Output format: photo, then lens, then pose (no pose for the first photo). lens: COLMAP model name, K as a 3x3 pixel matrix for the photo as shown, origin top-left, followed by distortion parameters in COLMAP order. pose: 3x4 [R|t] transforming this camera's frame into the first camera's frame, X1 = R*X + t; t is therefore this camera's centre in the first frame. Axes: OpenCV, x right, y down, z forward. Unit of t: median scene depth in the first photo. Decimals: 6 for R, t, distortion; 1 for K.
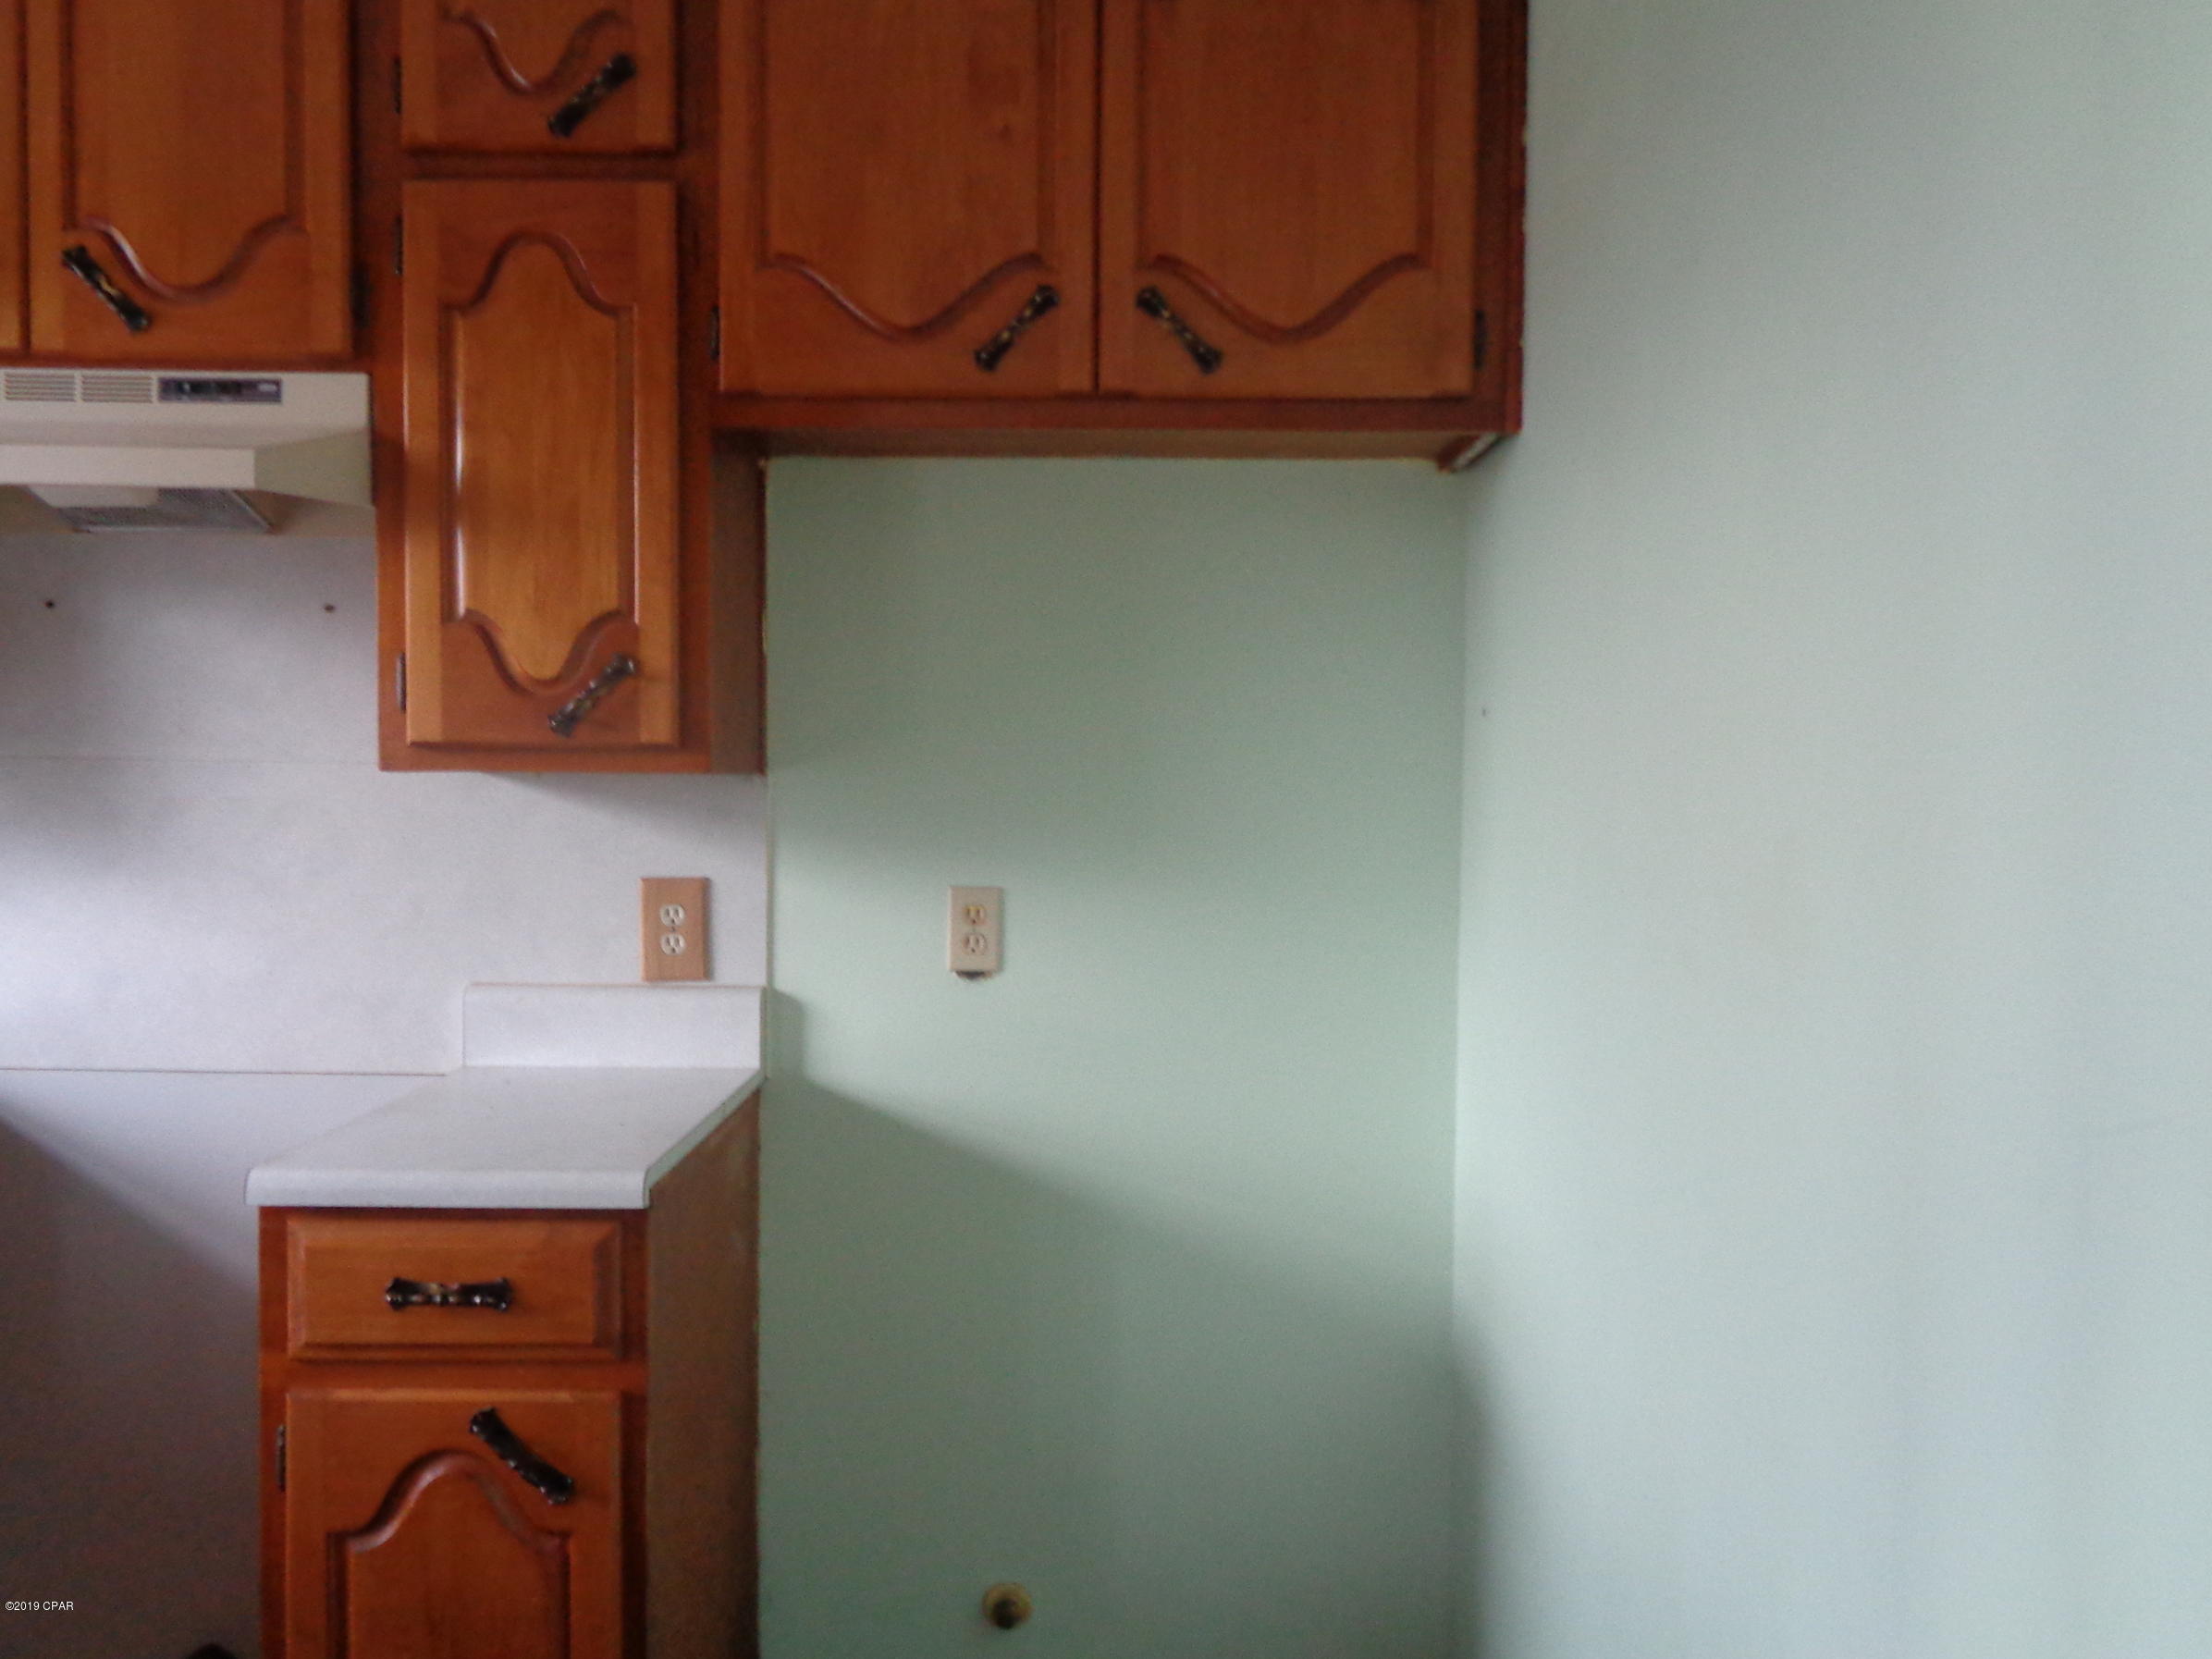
lens RADIAL K [[1714.5, 0, 1127.2], [0, 1714.5, 854.2], [0, 0, 1]] dist [-0.013410, 0.012805]
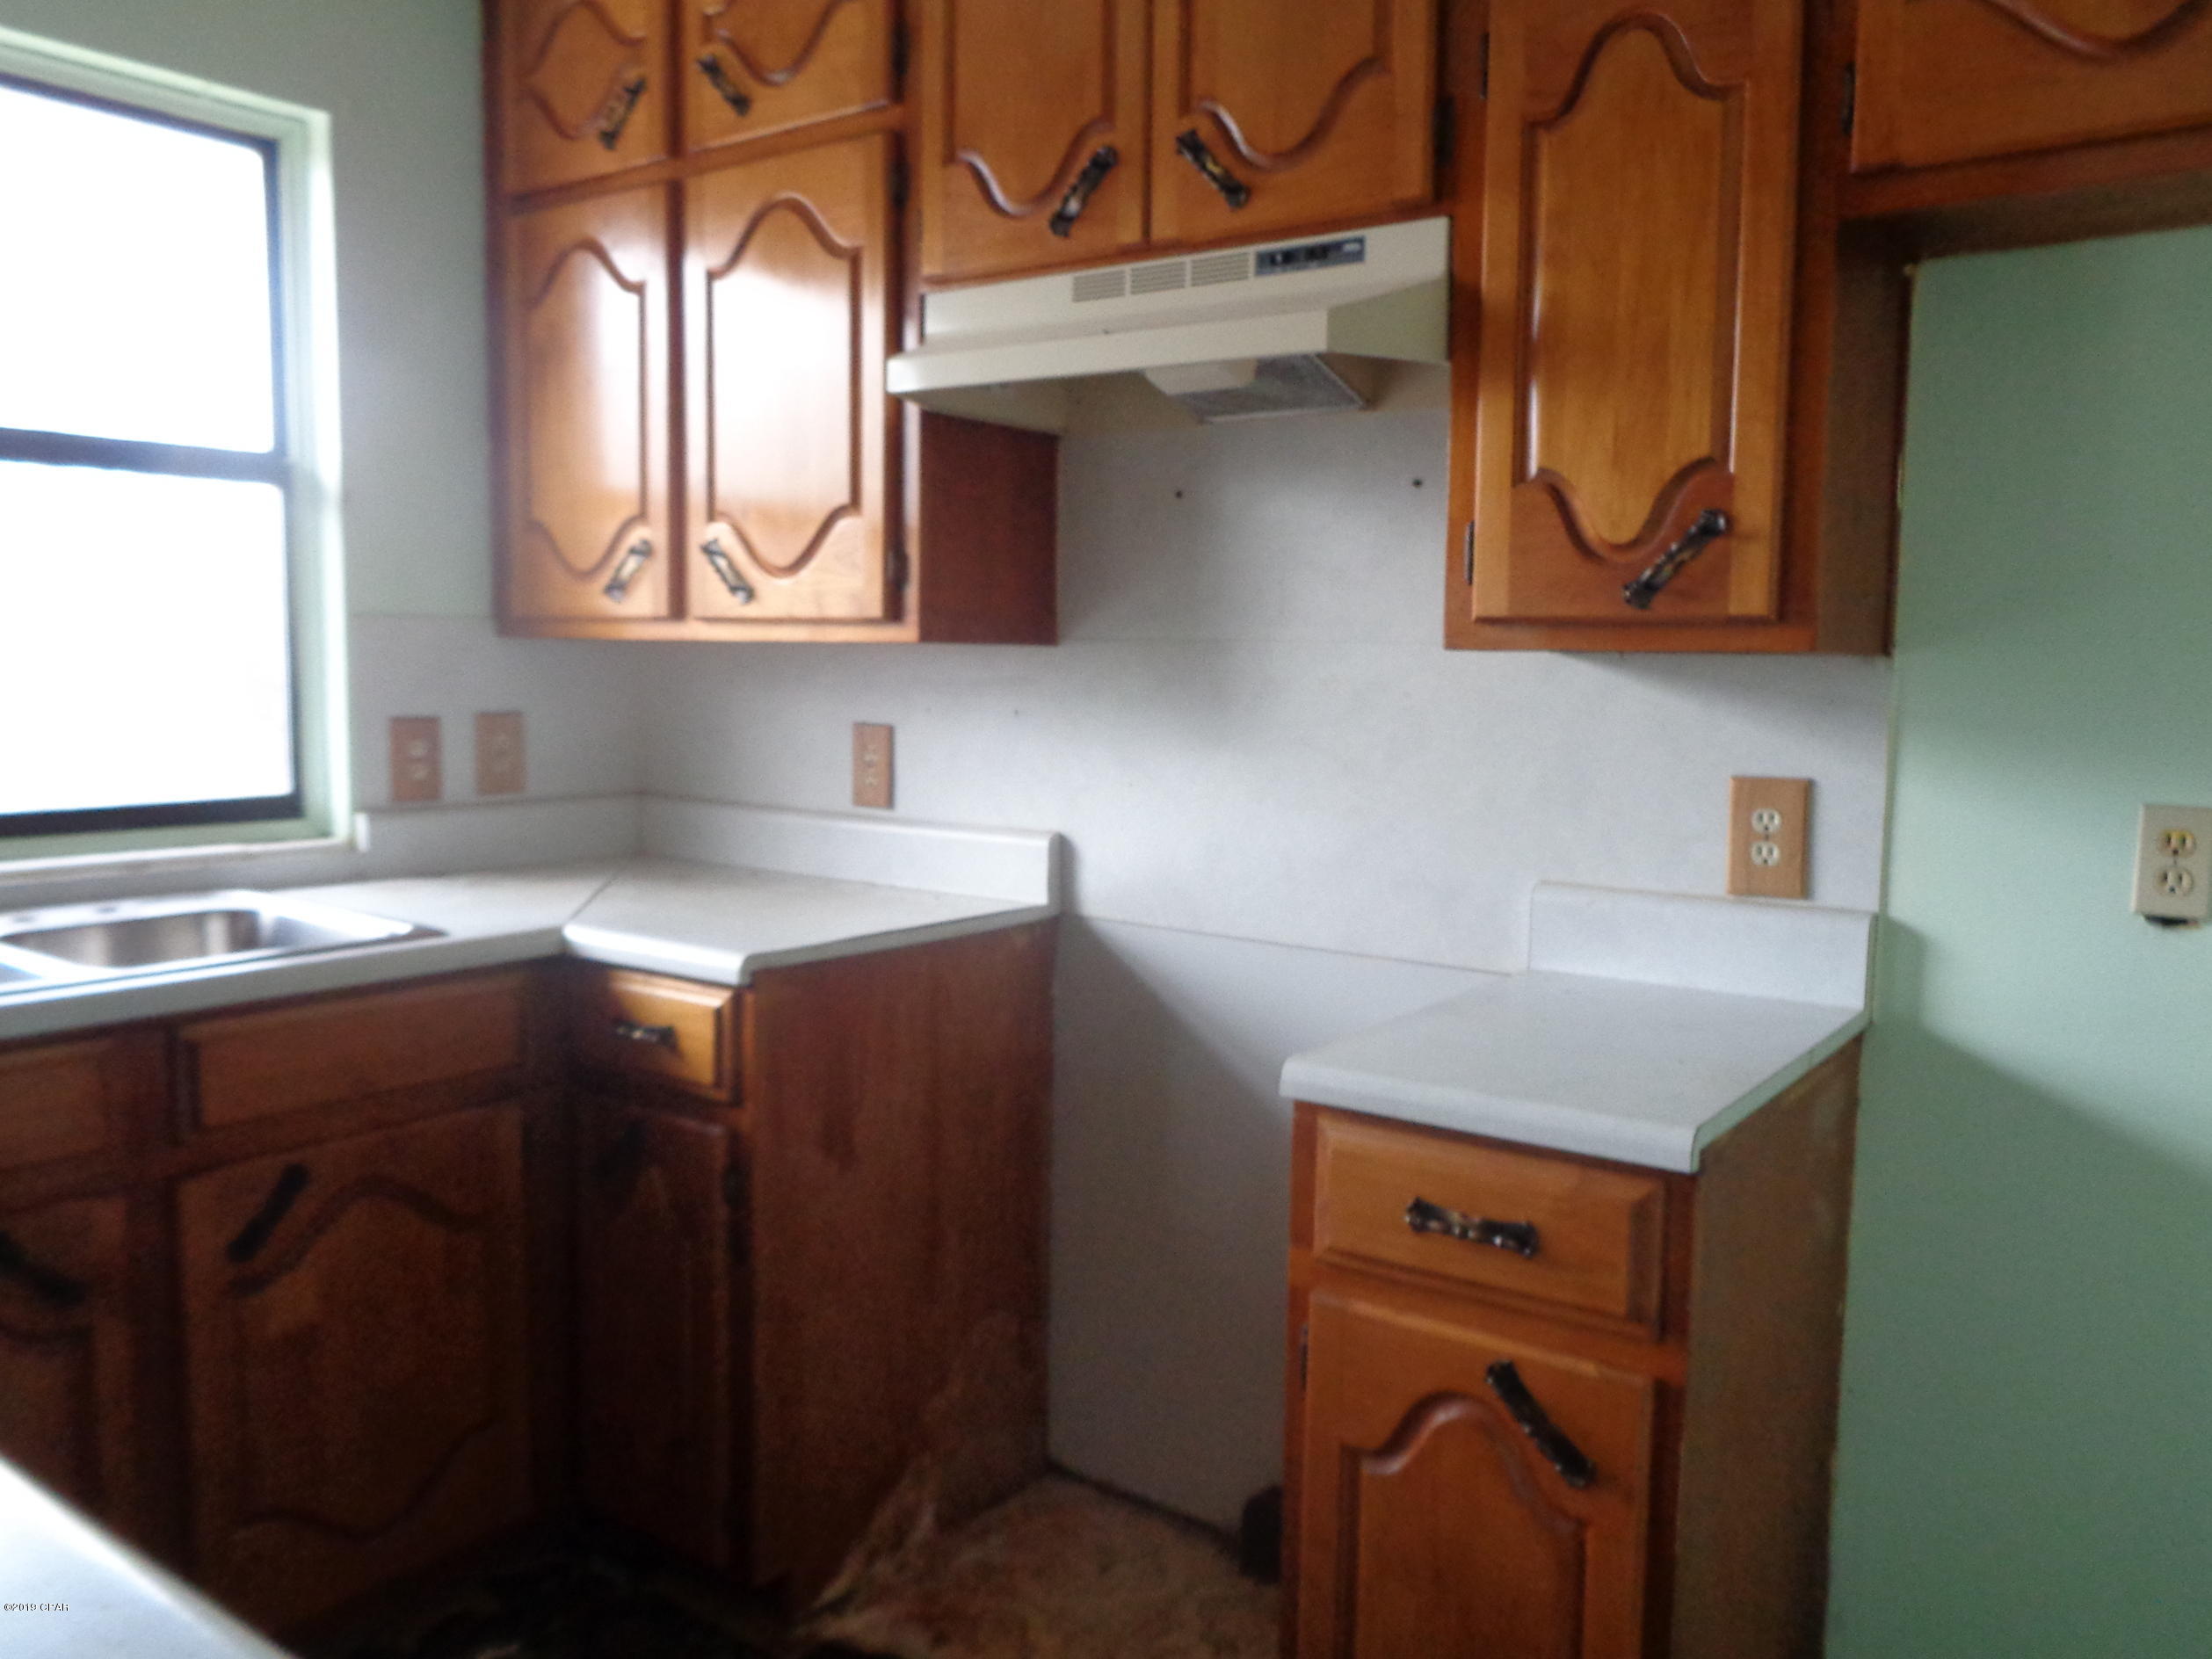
lens RADIAL K [[1714.3, 0, 1099.4], [0, 1714.3, 824.7], [0, 0, 1]] dist [-0.013410, 0.012805]
pose [[0.795278, 0.060968, -0.603171, -0.016867], [-0.034117, 0.997854, 0.055879, 0.001317], [0.605284, -0.023862, 0.795652, 0.143323]]
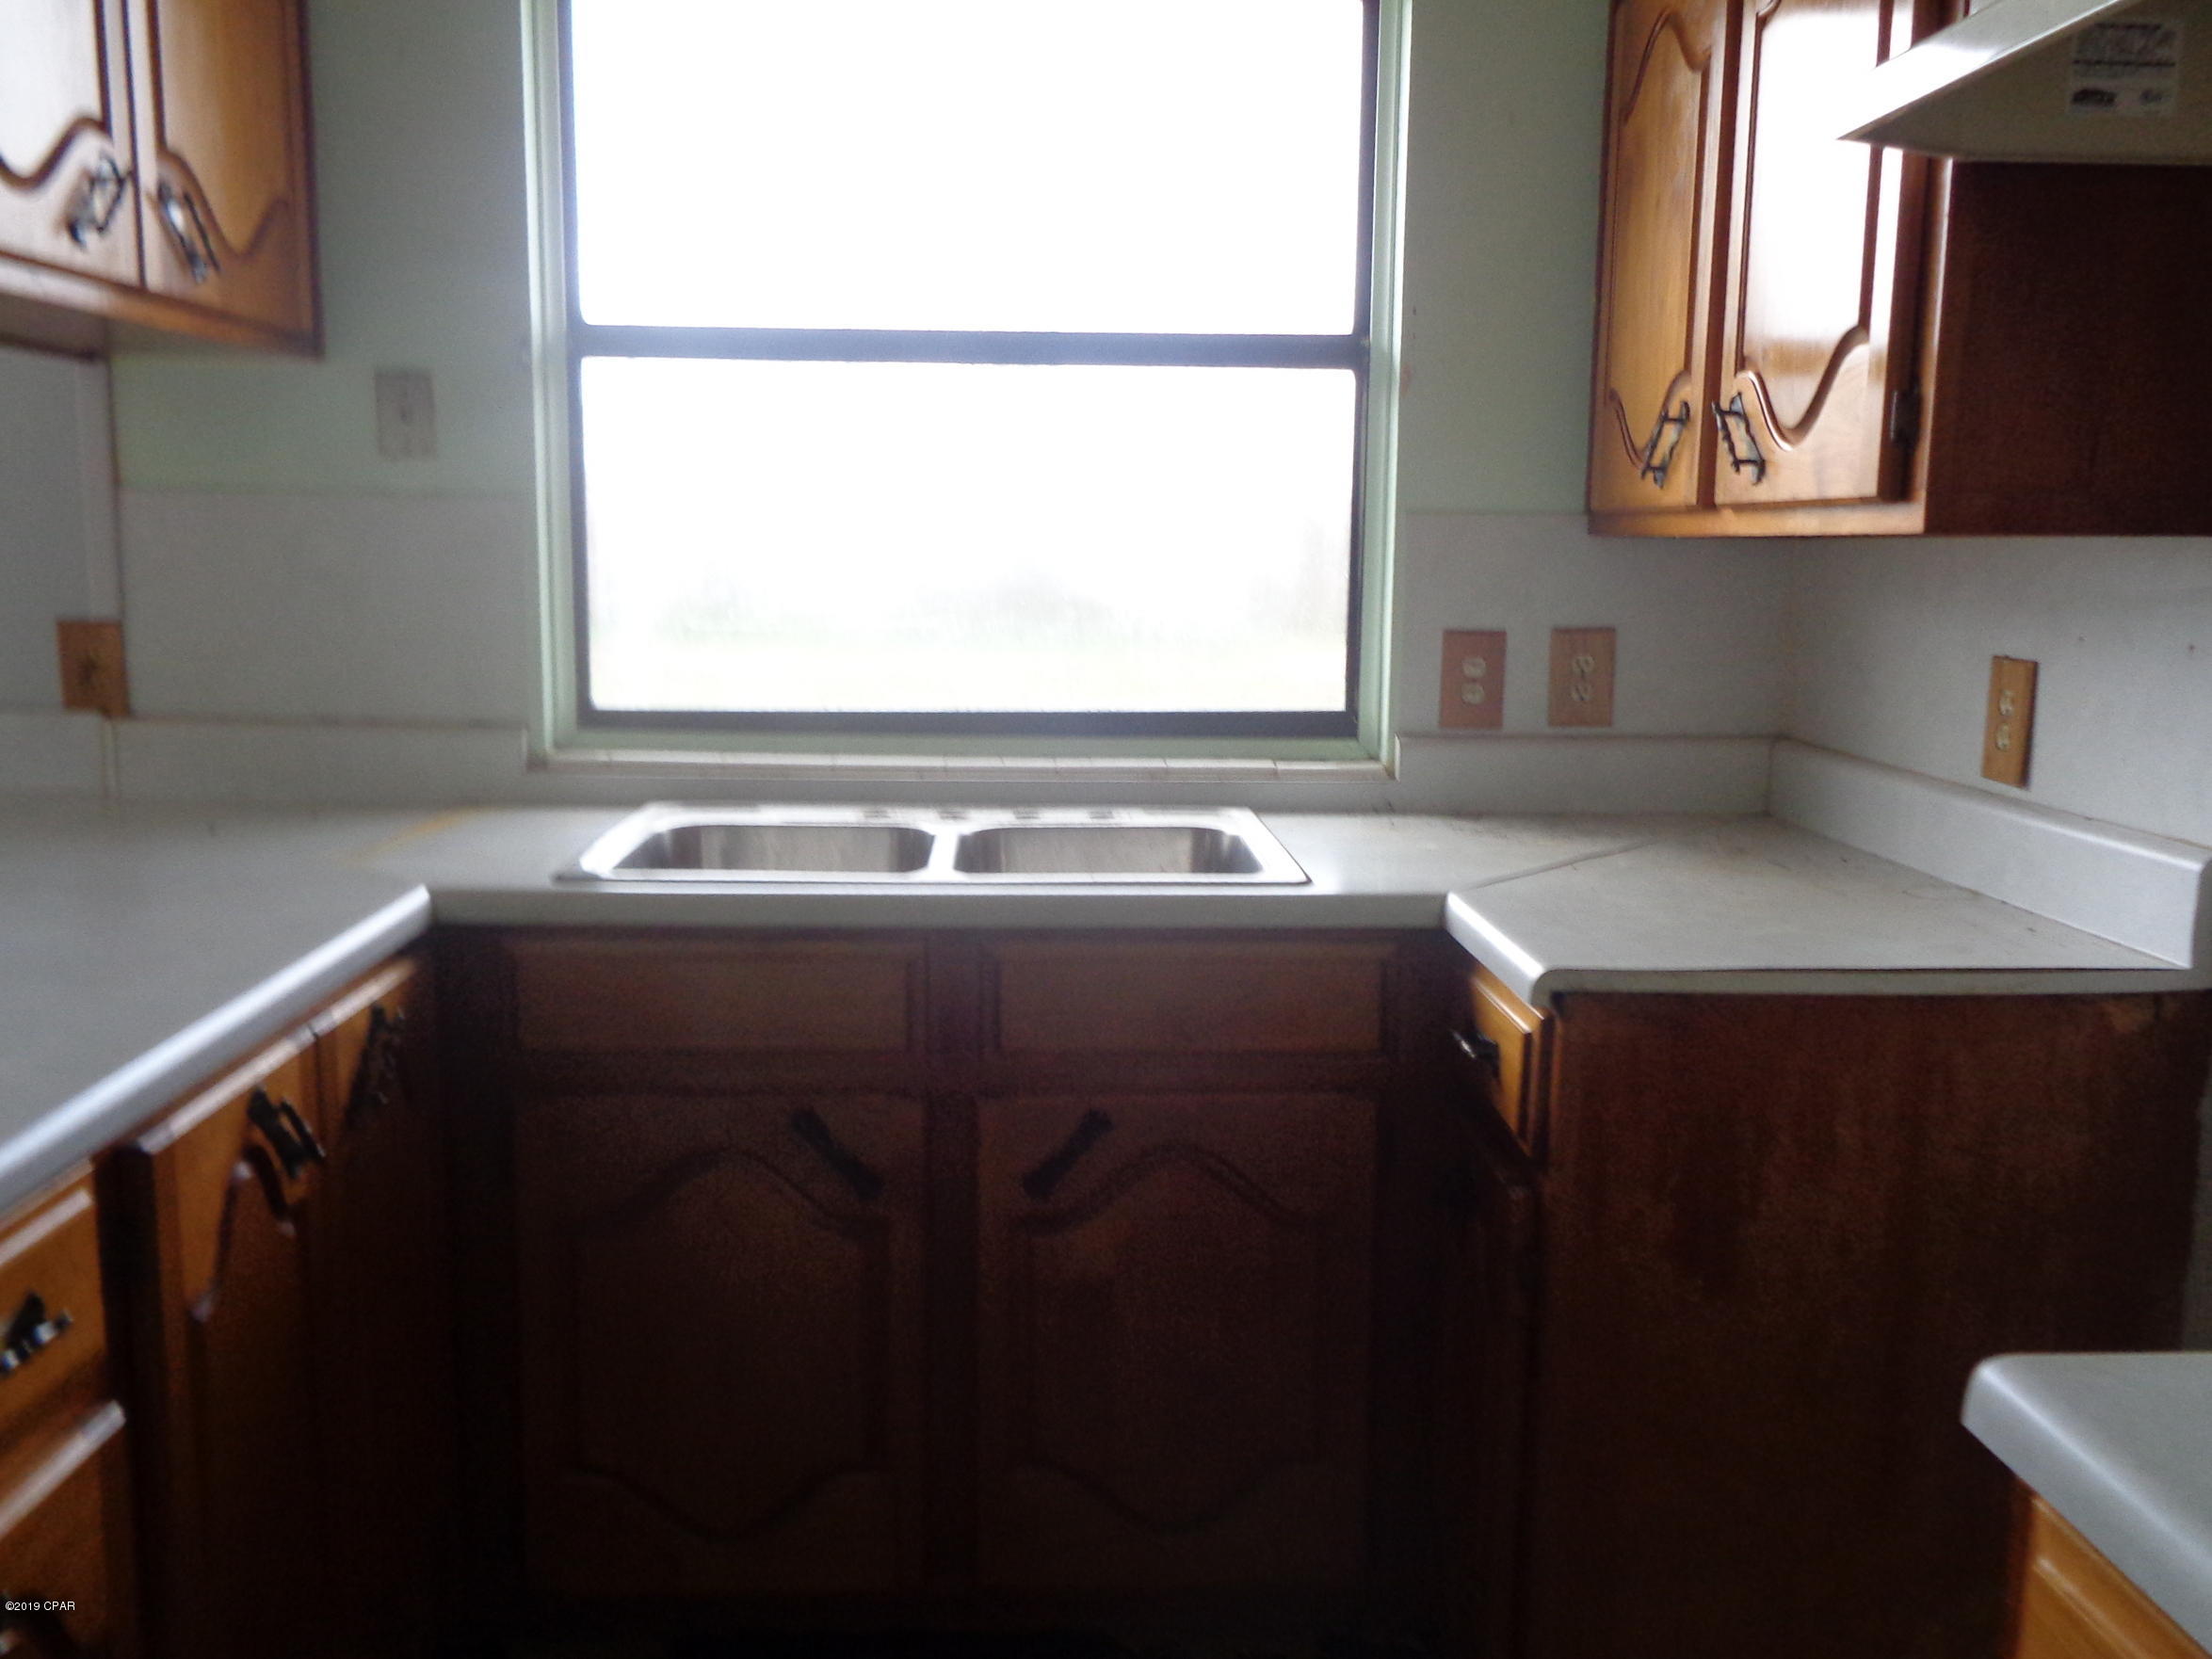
lens RADIAL K [[1830.0, 0, 1110.2], [0, 1830.0, 817.5], [0, 0, 1]] dist [0.002320, 0.003060]
pose [[0.029669, 0.137005, -0.990126, -0.023166], [-0.054635, 0.989303, 0.135255, -0.019415], [0.998066, 0.050082, 0.036837, 0.628353]]
